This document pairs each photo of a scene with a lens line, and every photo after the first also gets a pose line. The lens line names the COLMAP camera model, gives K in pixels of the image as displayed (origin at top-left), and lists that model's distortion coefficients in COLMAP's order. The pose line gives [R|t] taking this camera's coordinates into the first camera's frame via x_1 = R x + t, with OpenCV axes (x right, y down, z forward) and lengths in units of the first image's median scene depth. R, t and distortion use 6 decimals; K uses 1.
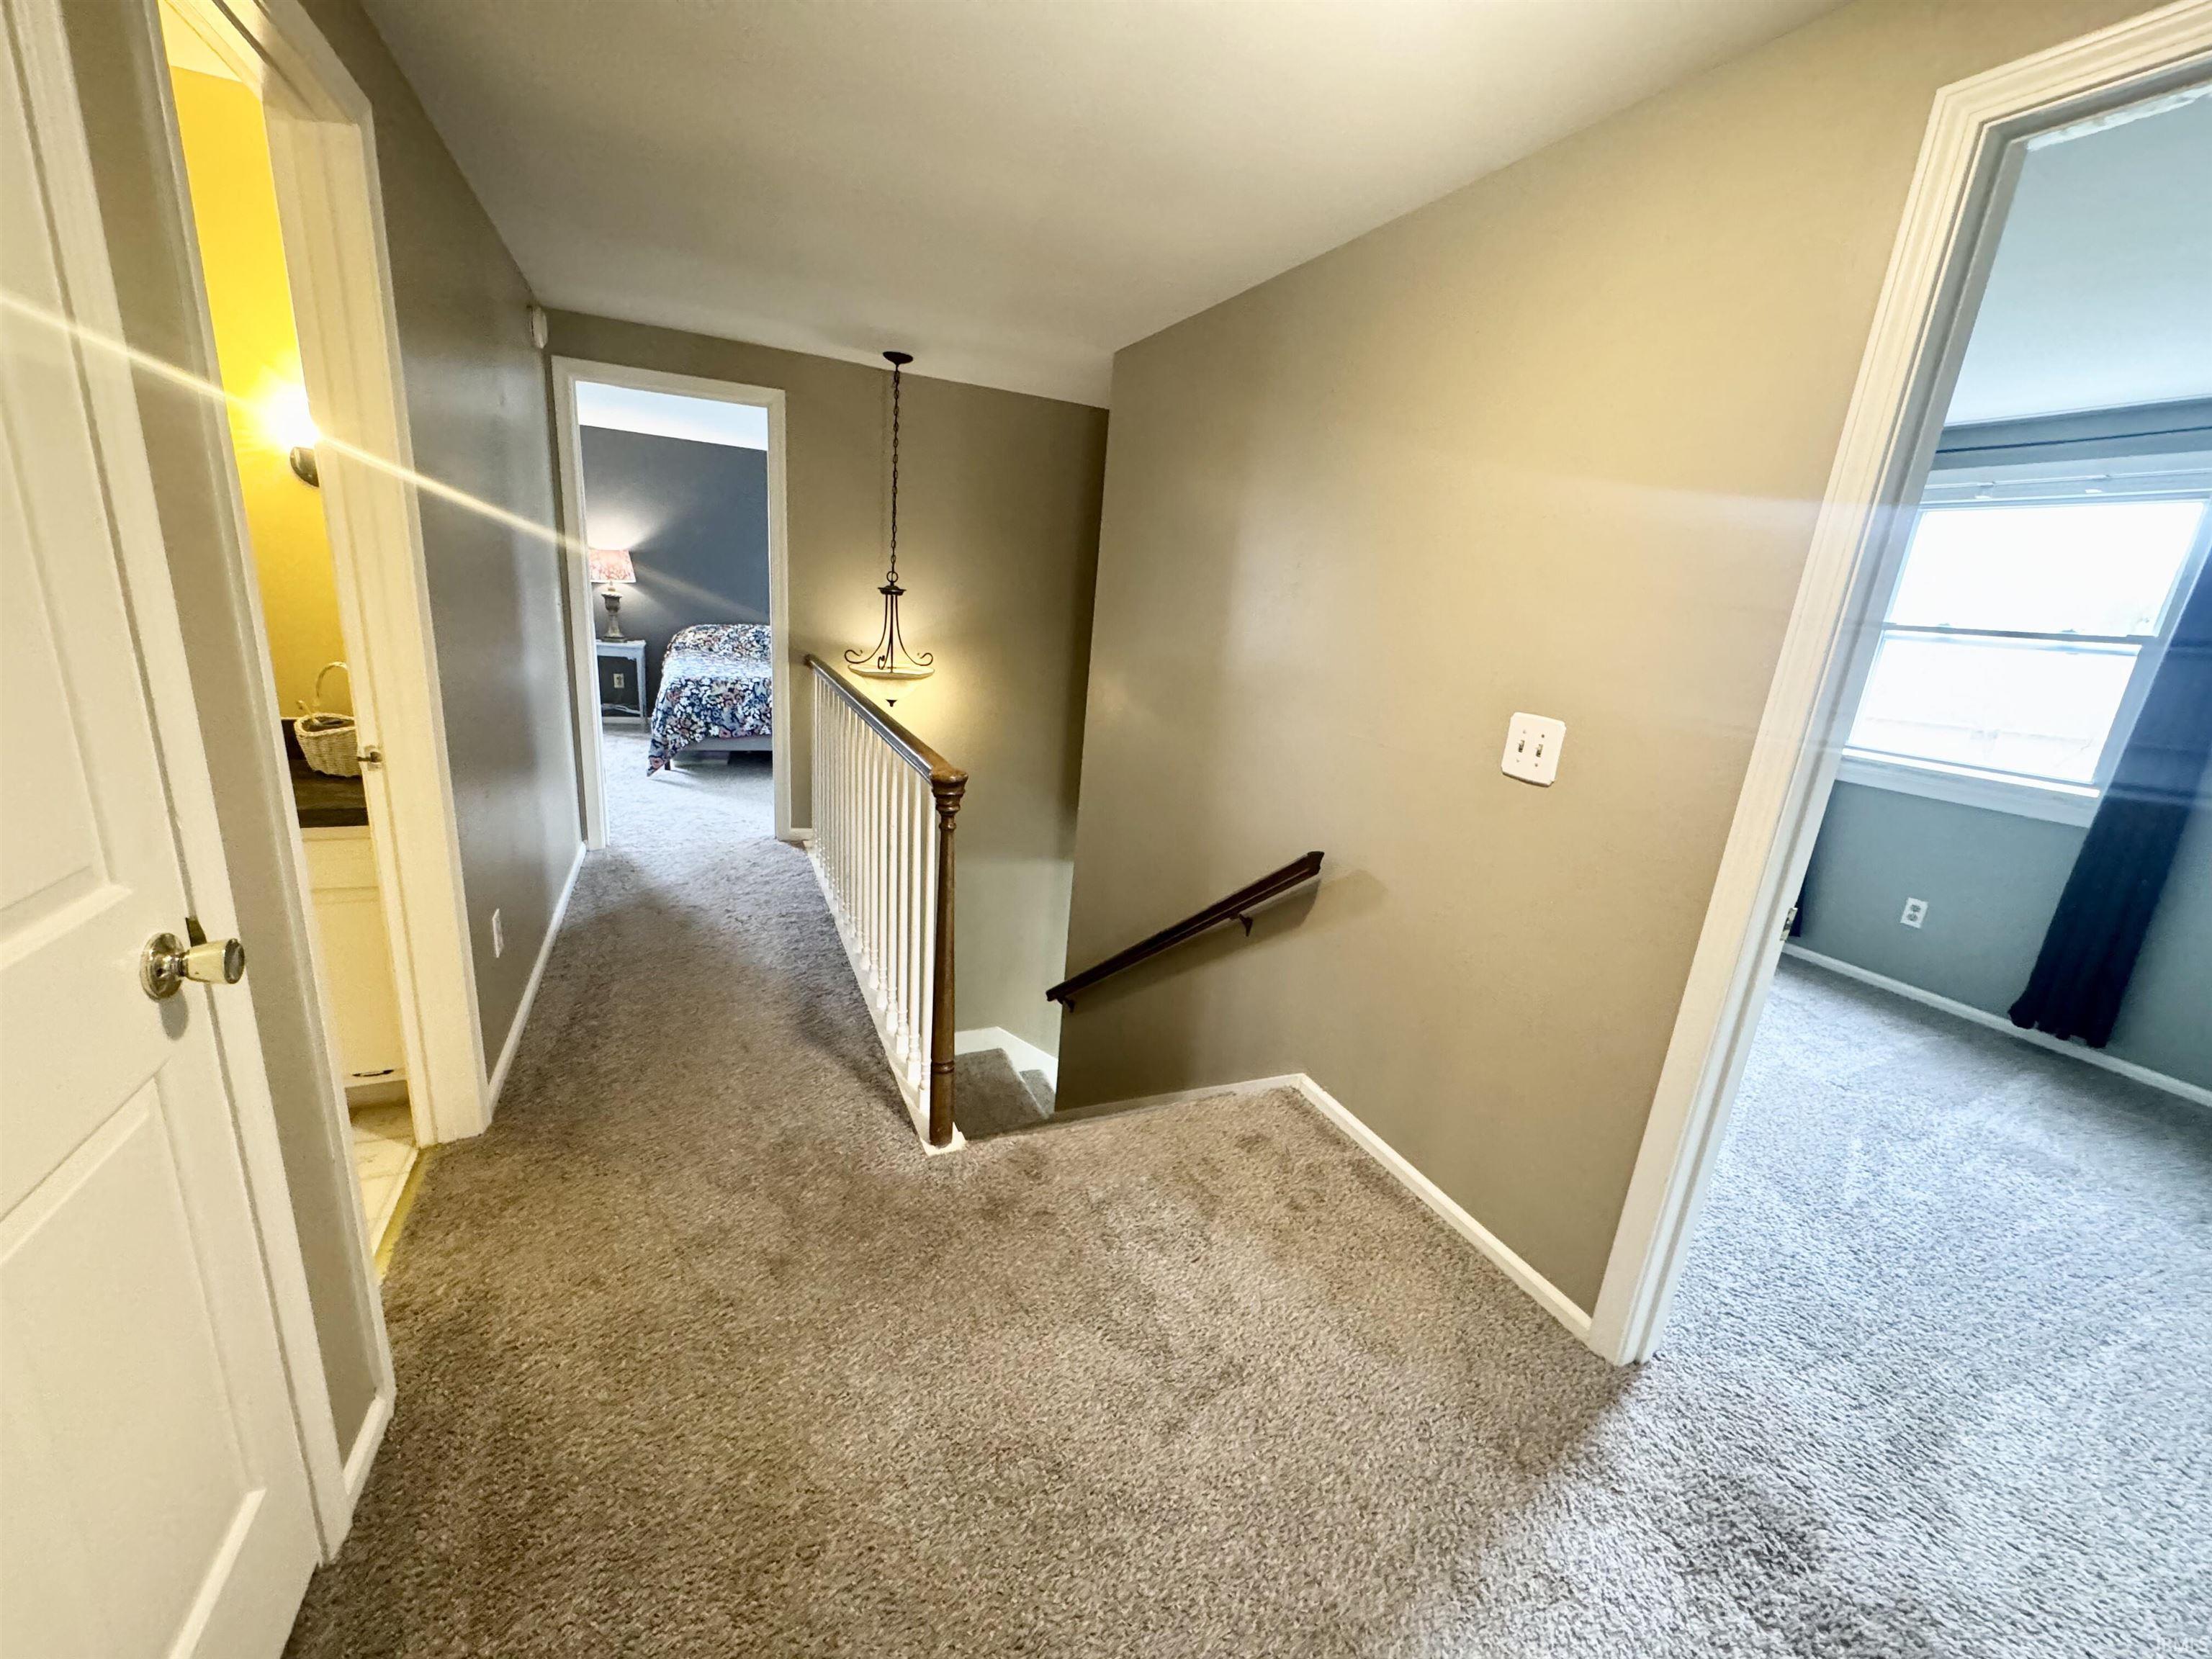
lens RADIAL K [[883.1, 0, 1096.9], [0, 883.1, 829.4], [0, 0, 1]] dist [-0.002548, 0.000464]
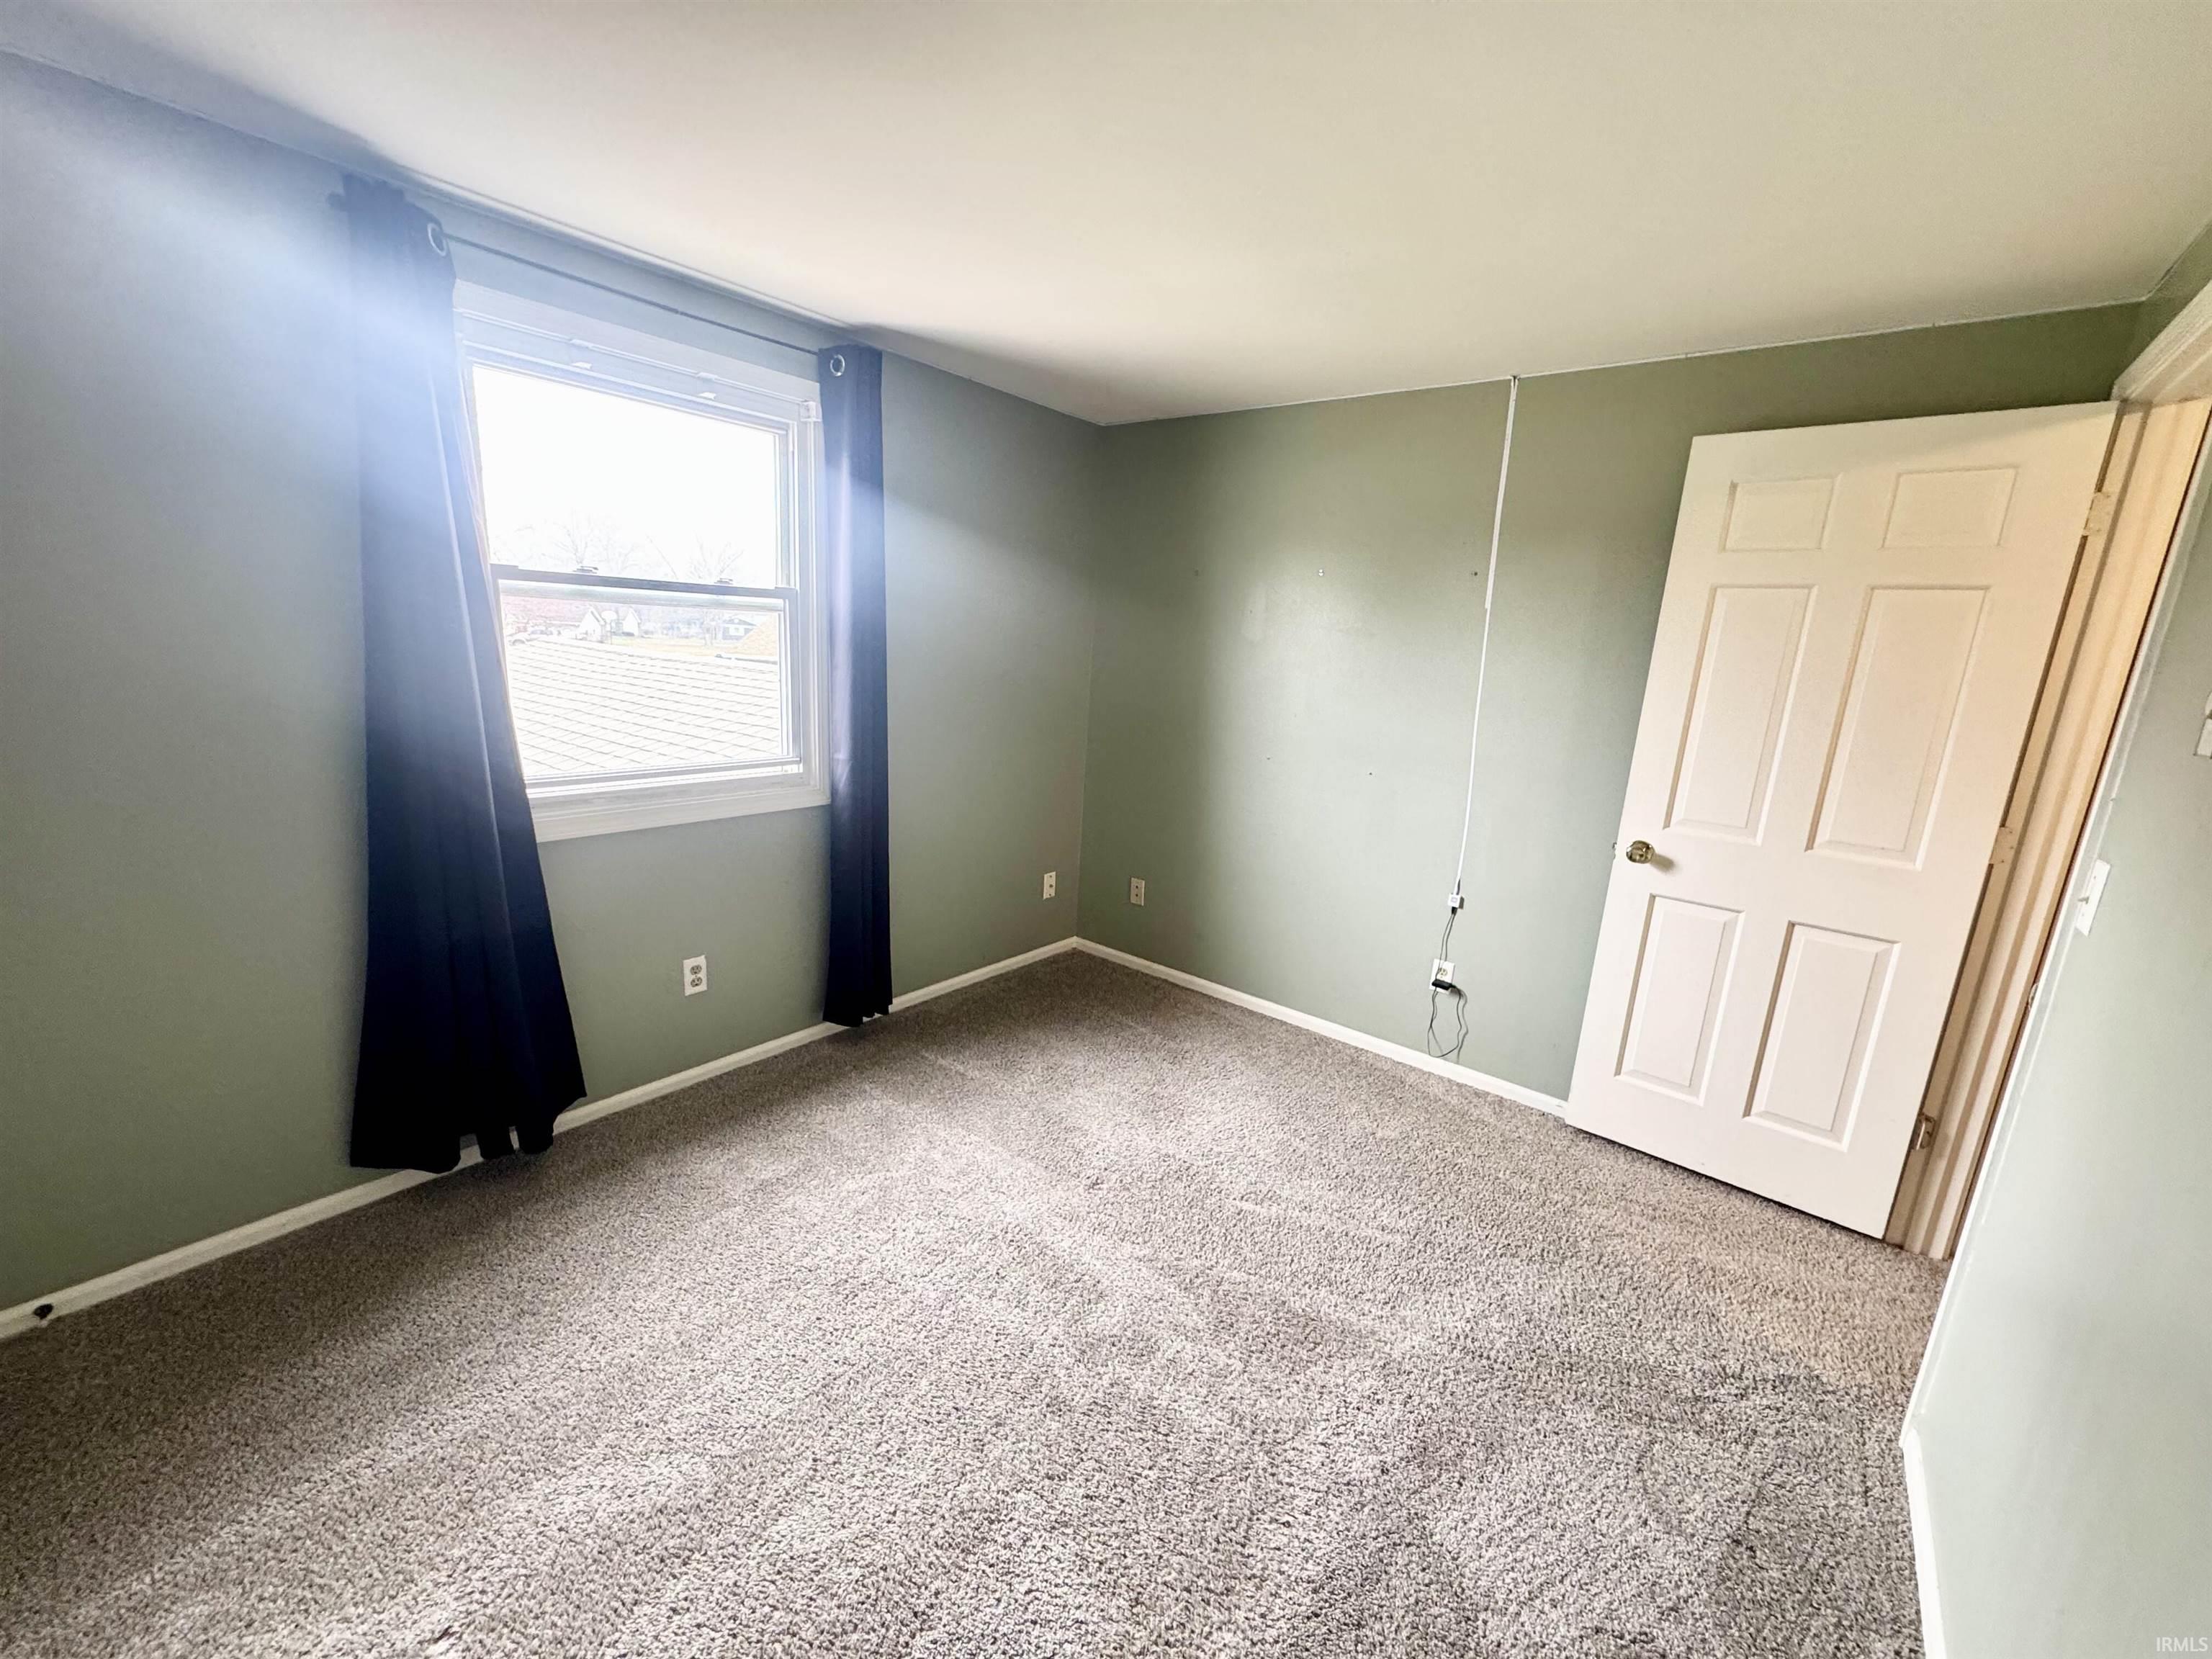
lens RADIAL K [[883.1, 0, 1106.2], [0, 883.1, 829.0], [0, 0, 1]] dist [-0.002548, 0.000464]
pose [[-0.462865, -0.295317, 0.835789, 0.242094], [0.135421, 0.908246, 0.395916, -0.316848], [-0.876023, 0.296439, -0.380403, 1.161229]]
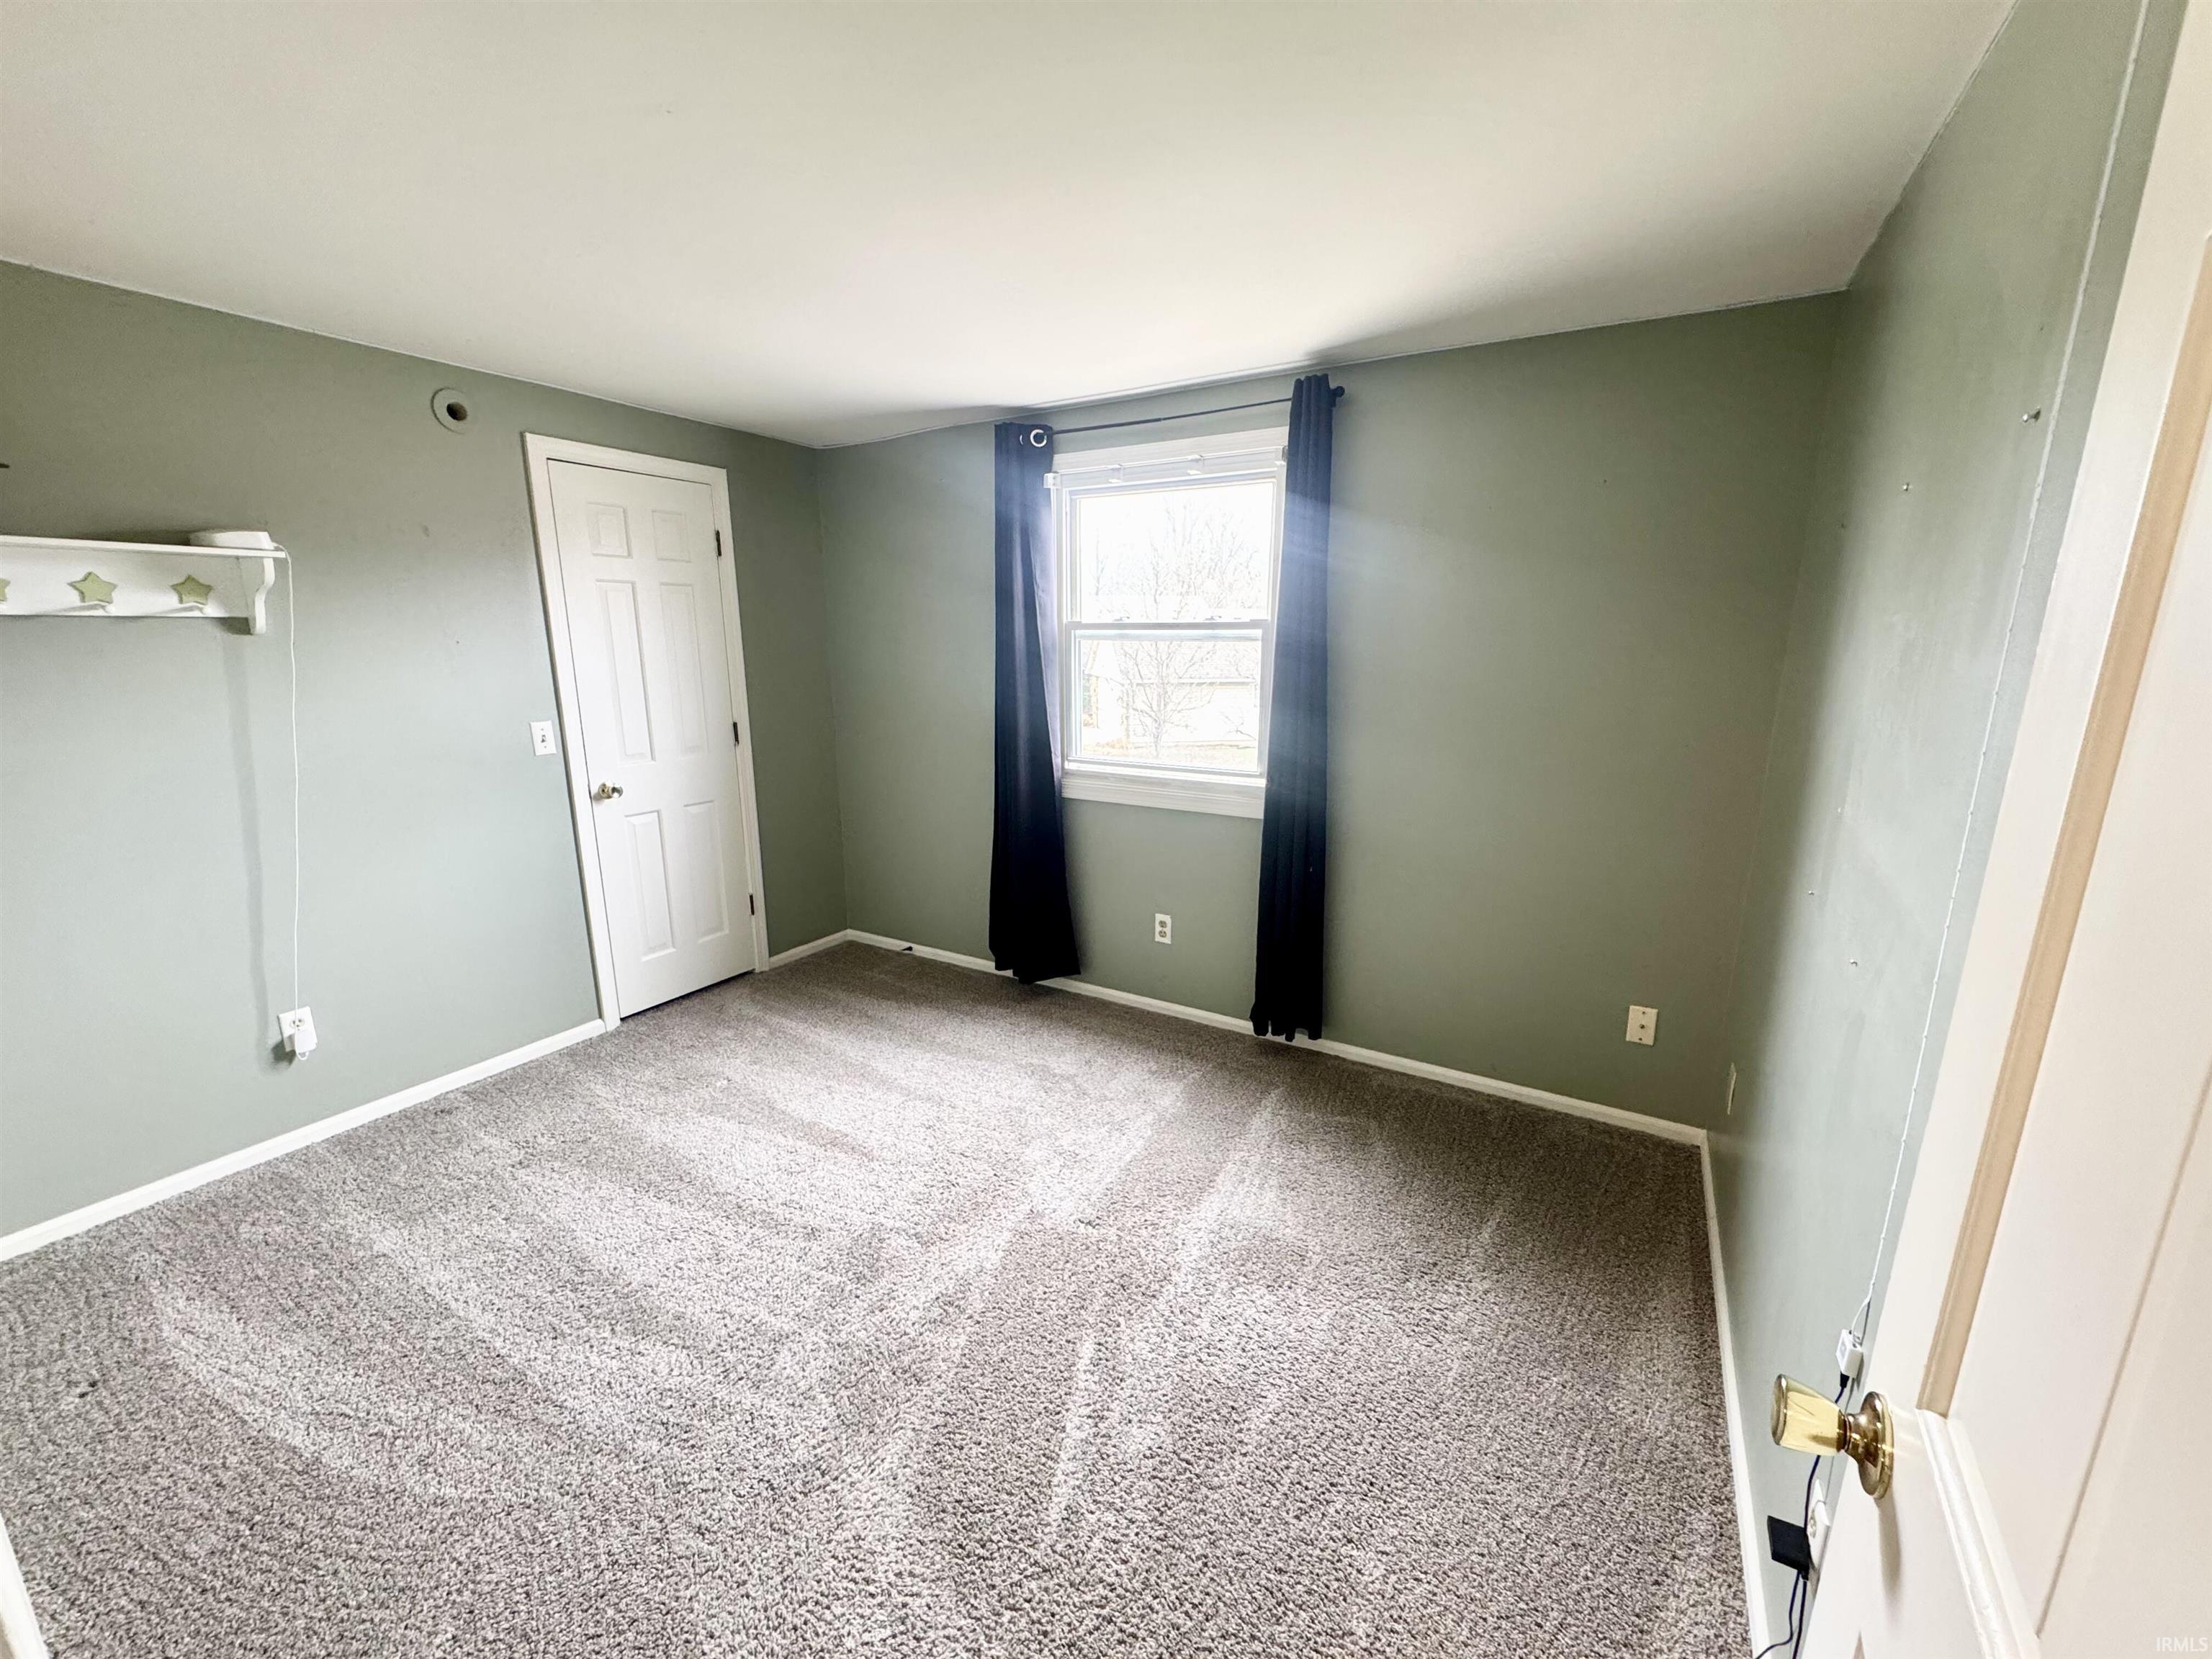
lens RADIAL K [[883.1, 0, 1110.2], [0, 883.1, 830.9], [0, 0, 1]] dist [-0.002548, 0.000464]
pose [[0.811780, -0.202260, 0.547817, 0.484356], [0.213277, 0.975987, 0.044301, -0.072375], [-0.543623, 0.080874, 0.835424, 0.301848]]
